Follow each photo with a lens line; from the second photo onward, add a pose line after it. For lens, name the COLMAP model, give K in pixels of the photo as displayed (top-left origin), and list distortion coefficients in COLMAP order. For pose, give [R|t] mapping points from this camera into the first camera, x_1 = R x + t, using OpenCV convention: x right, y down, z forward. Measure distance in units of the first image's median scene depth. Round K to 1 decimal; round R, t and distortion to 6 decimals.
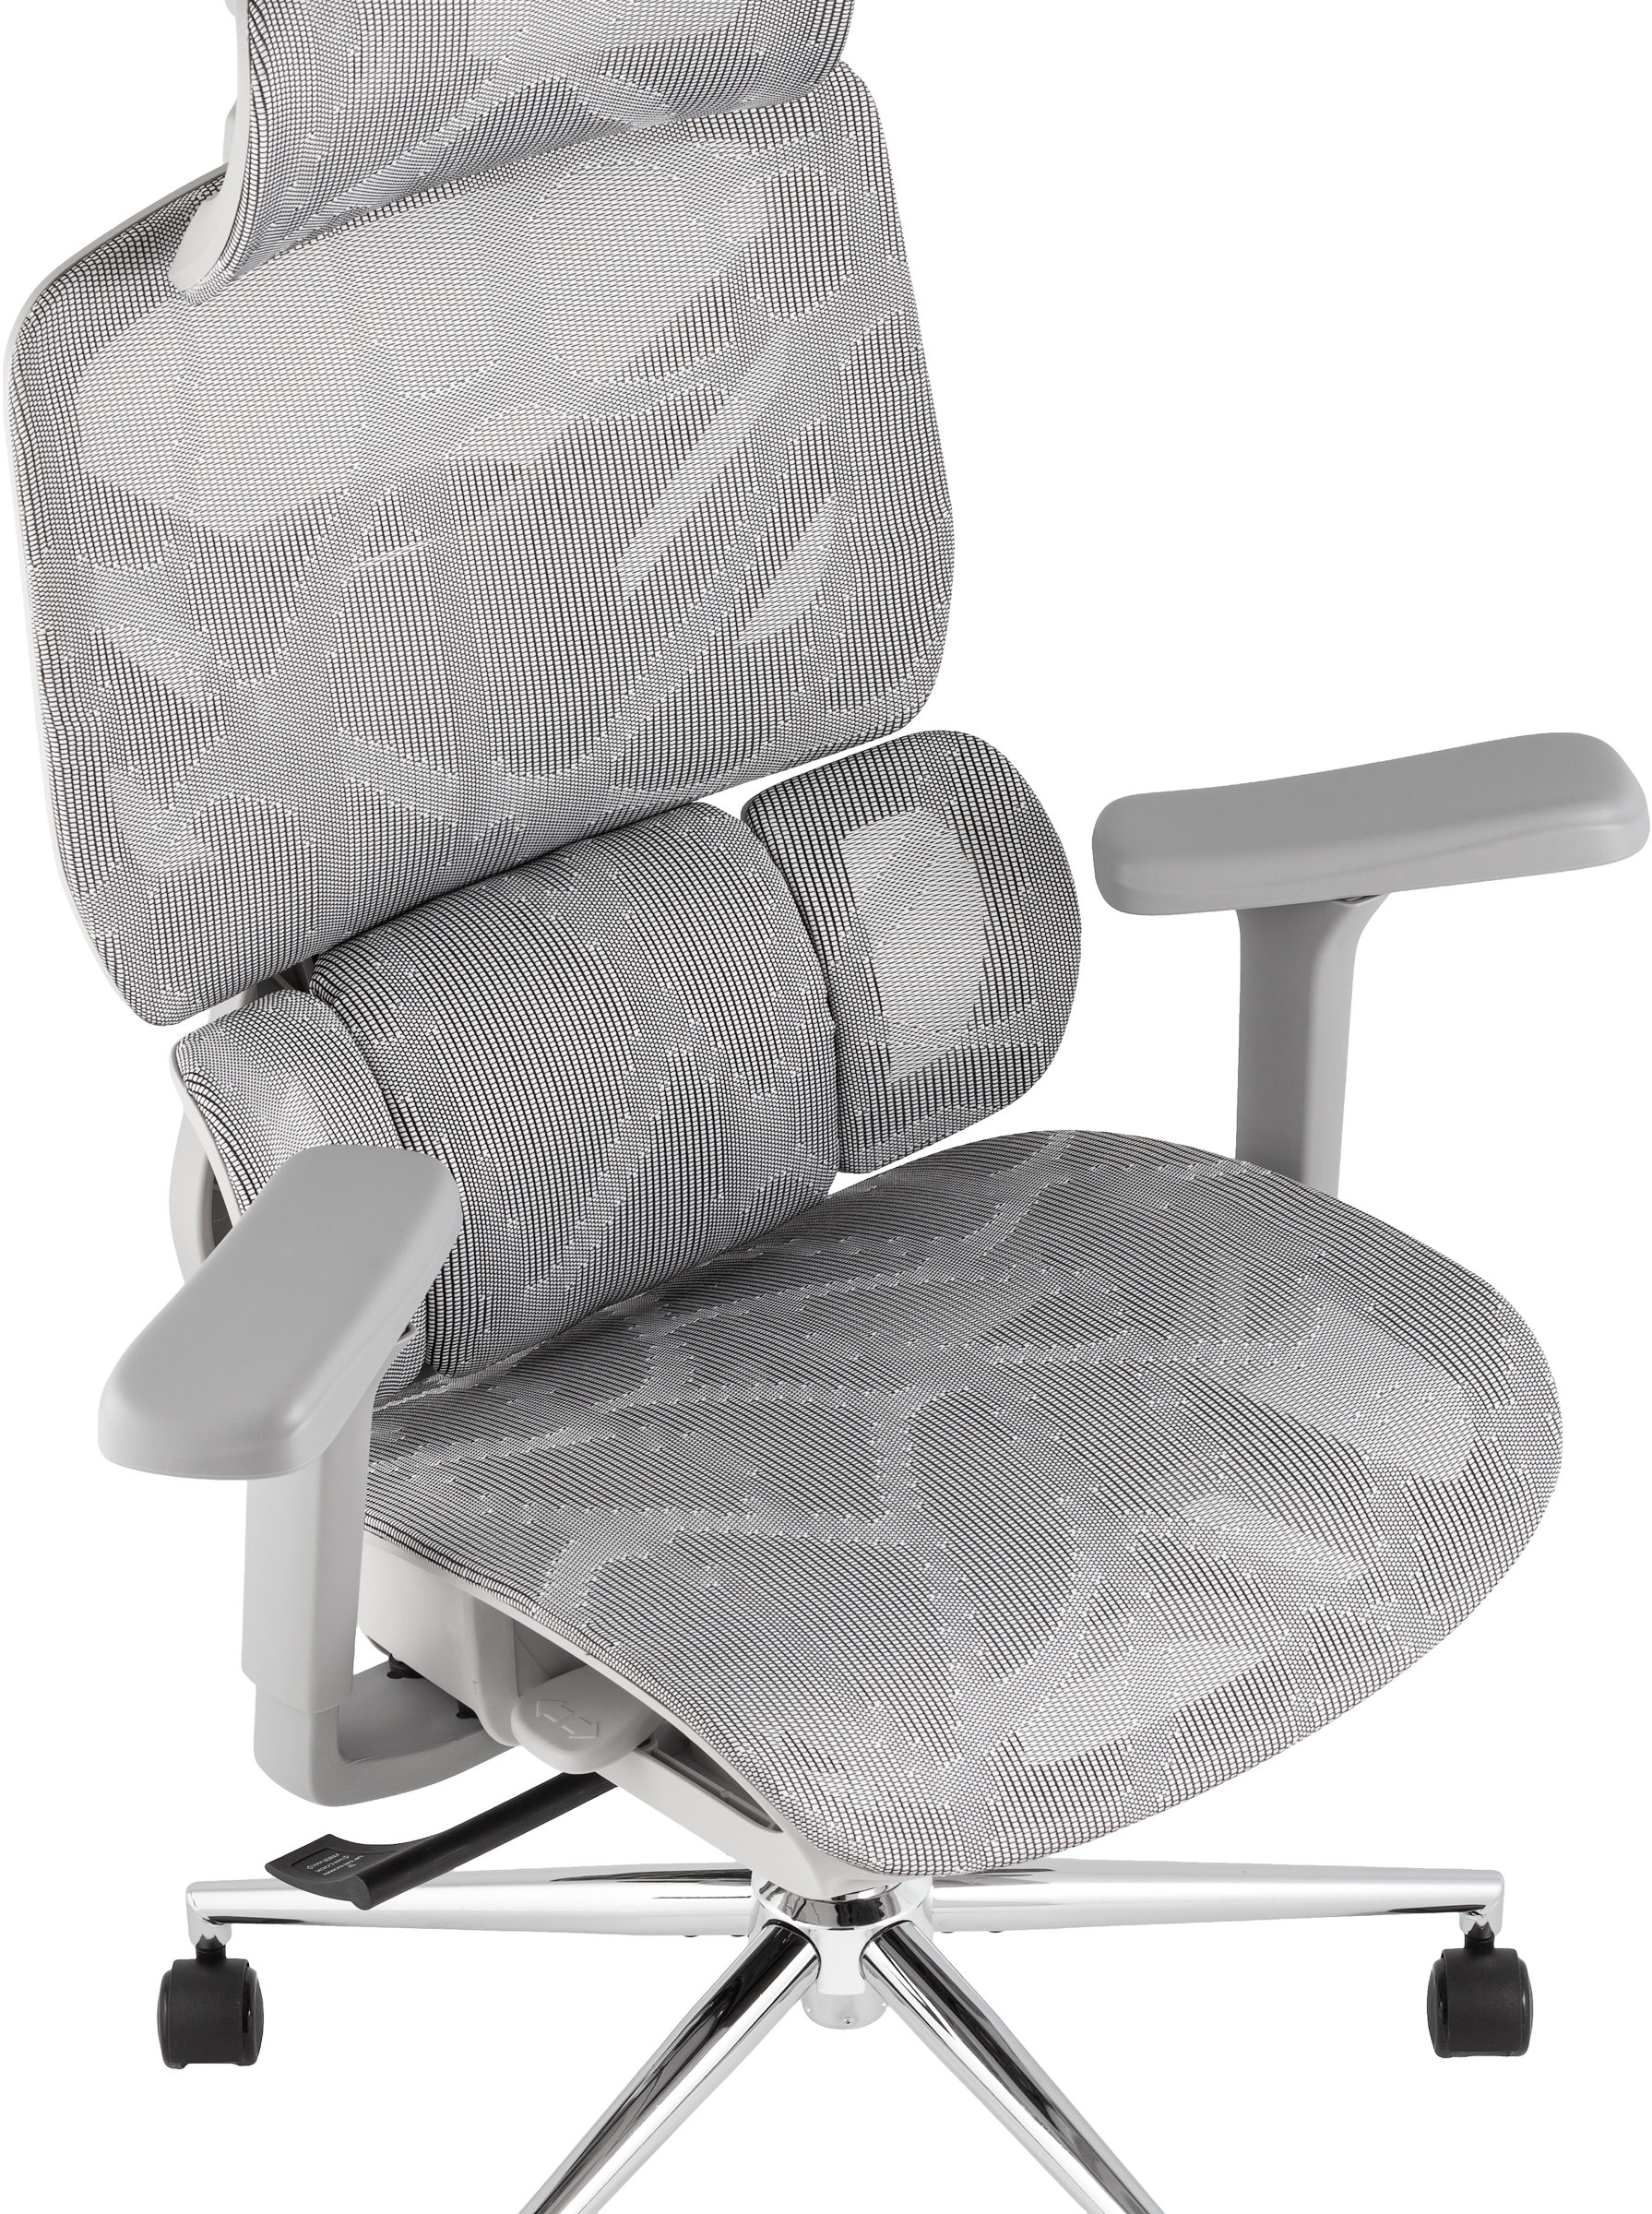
lens RADIAL K [[6999.7, 0, 826.0], [0, 6999.7, 1107.0], [0, 0, 1]] dist [-0.073278, 0.210063]
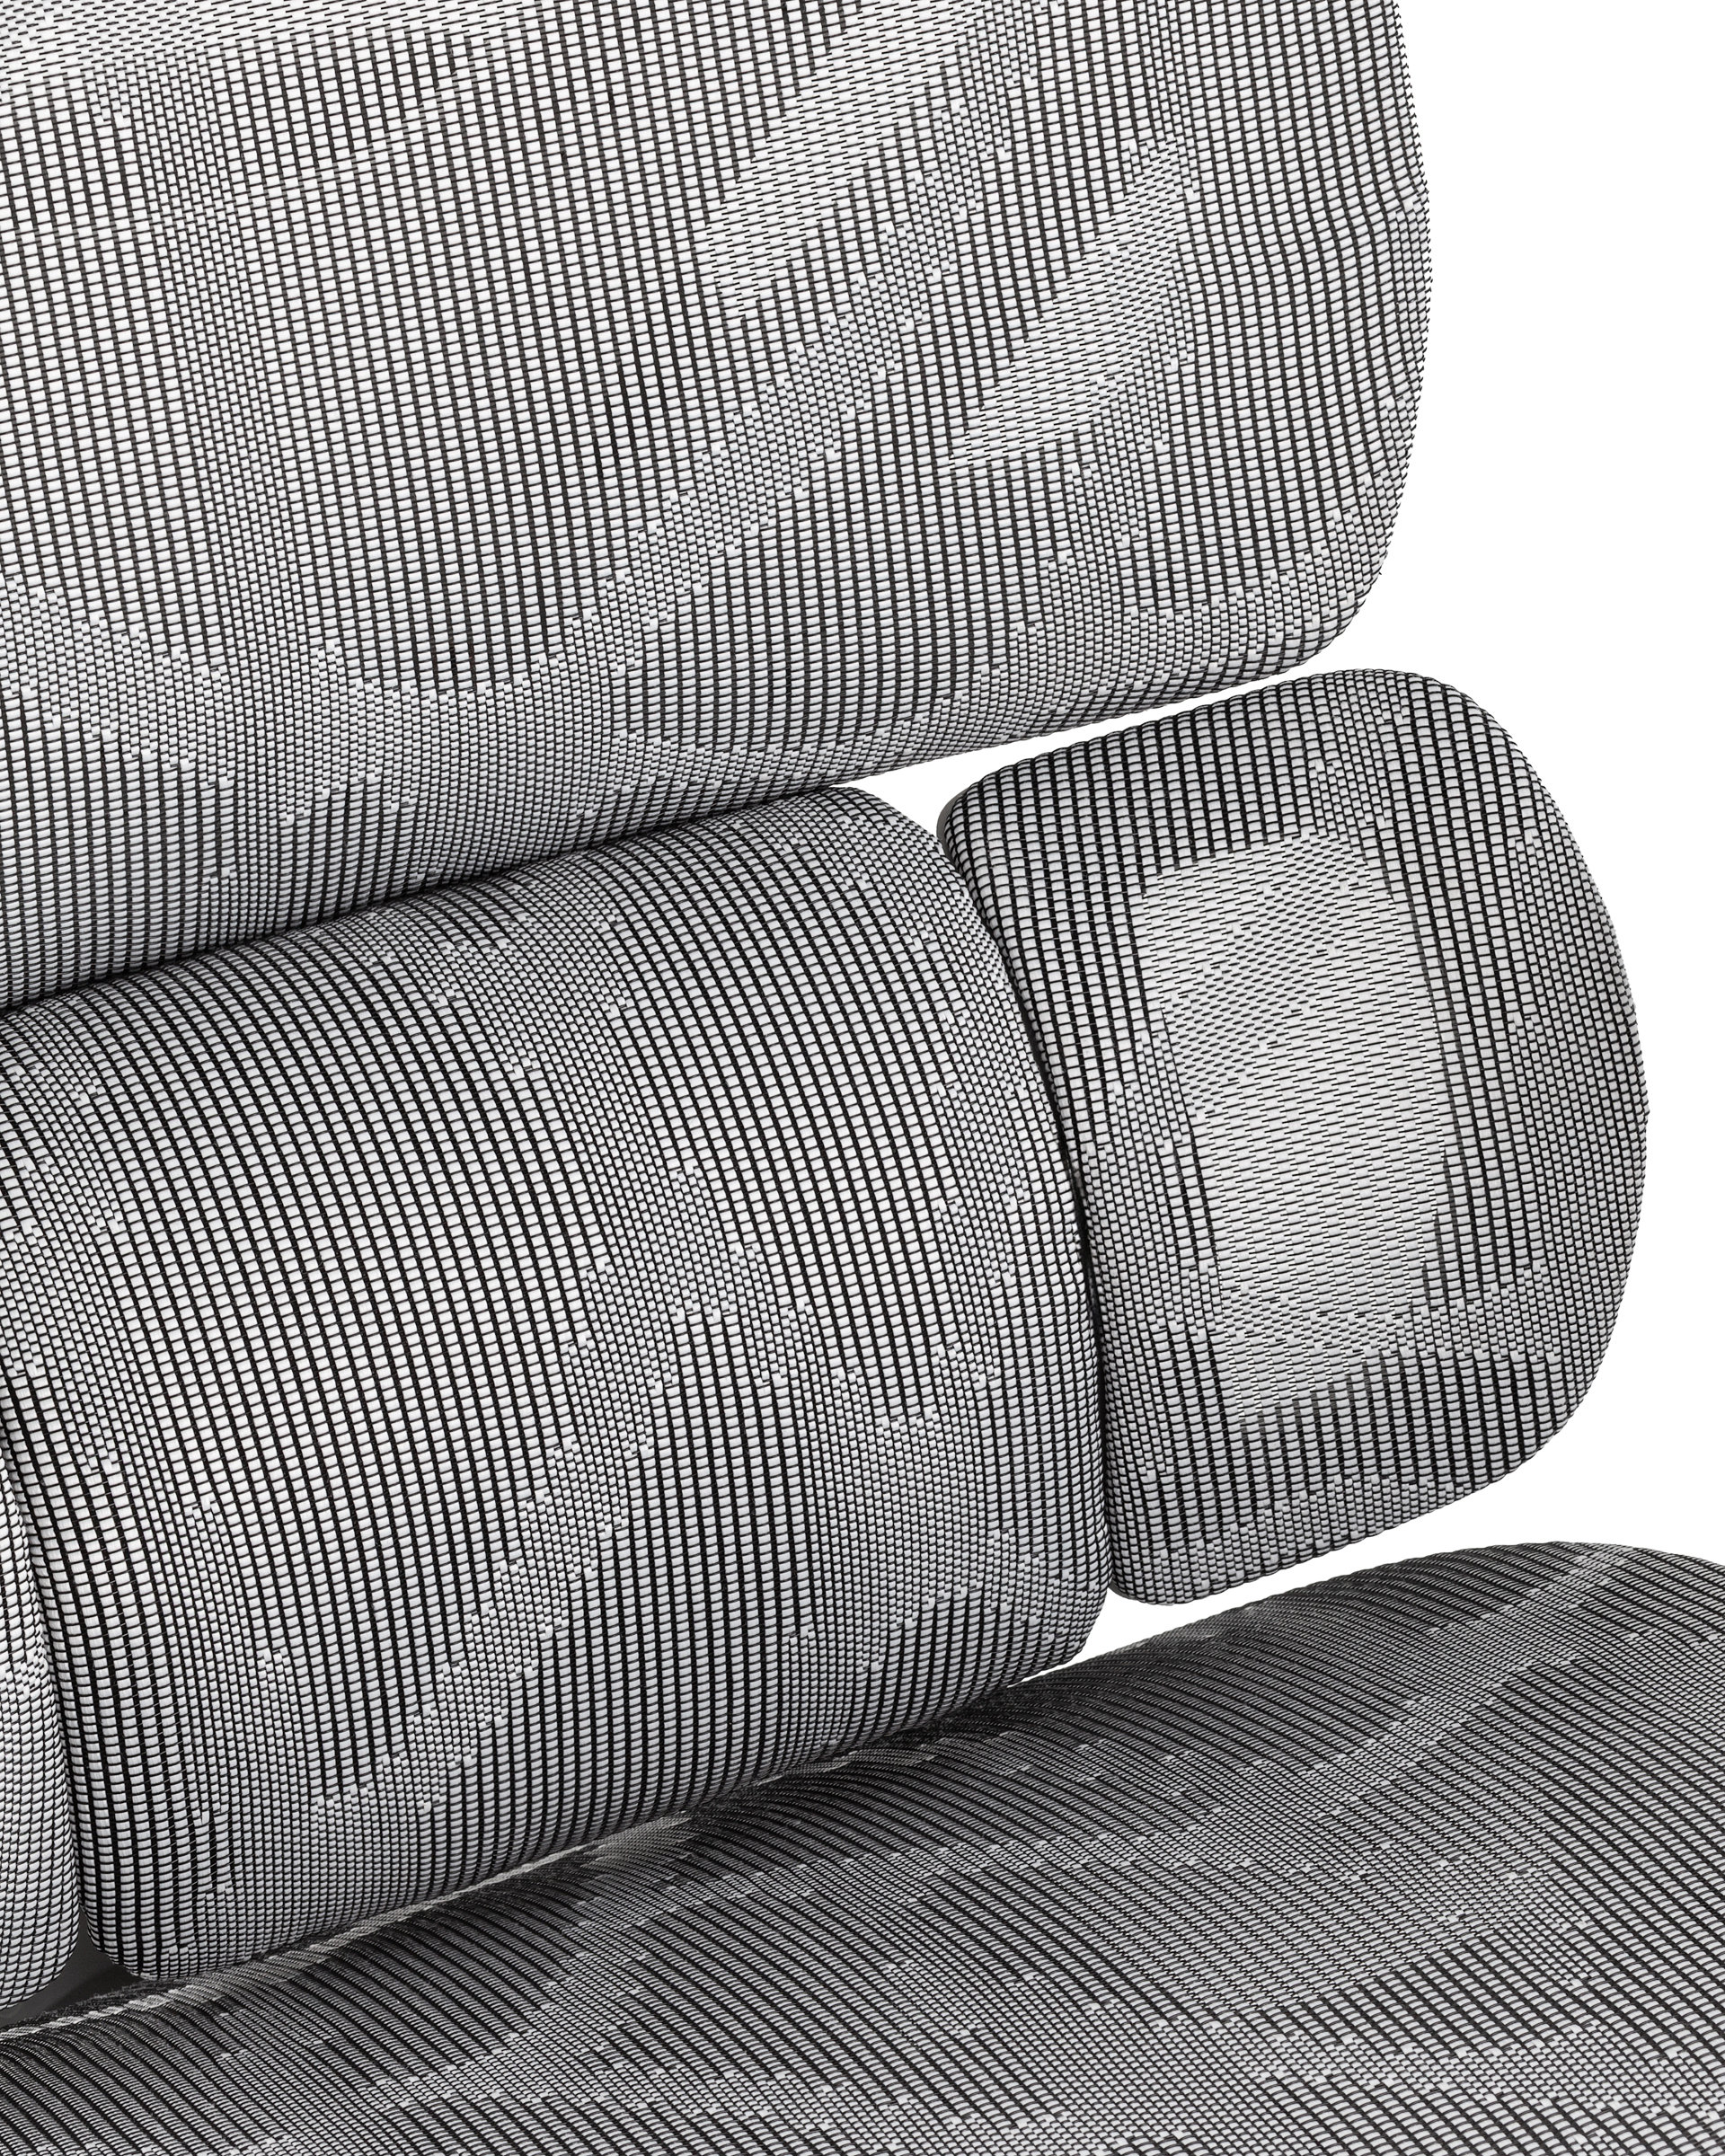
lens RADIAL K [[7463.0, 0, 862.5], [0, 7463.0, 1078.0], [0, 0, 1]] dist [0.093352, -3.267309]
pose [[0.978907, 0.067966, -0.192669, 0.081955], [-0.076000, 0.996507, -0.034613, -0.007047], [0.189644, 0.048526, 0.980653, 0.517077]]
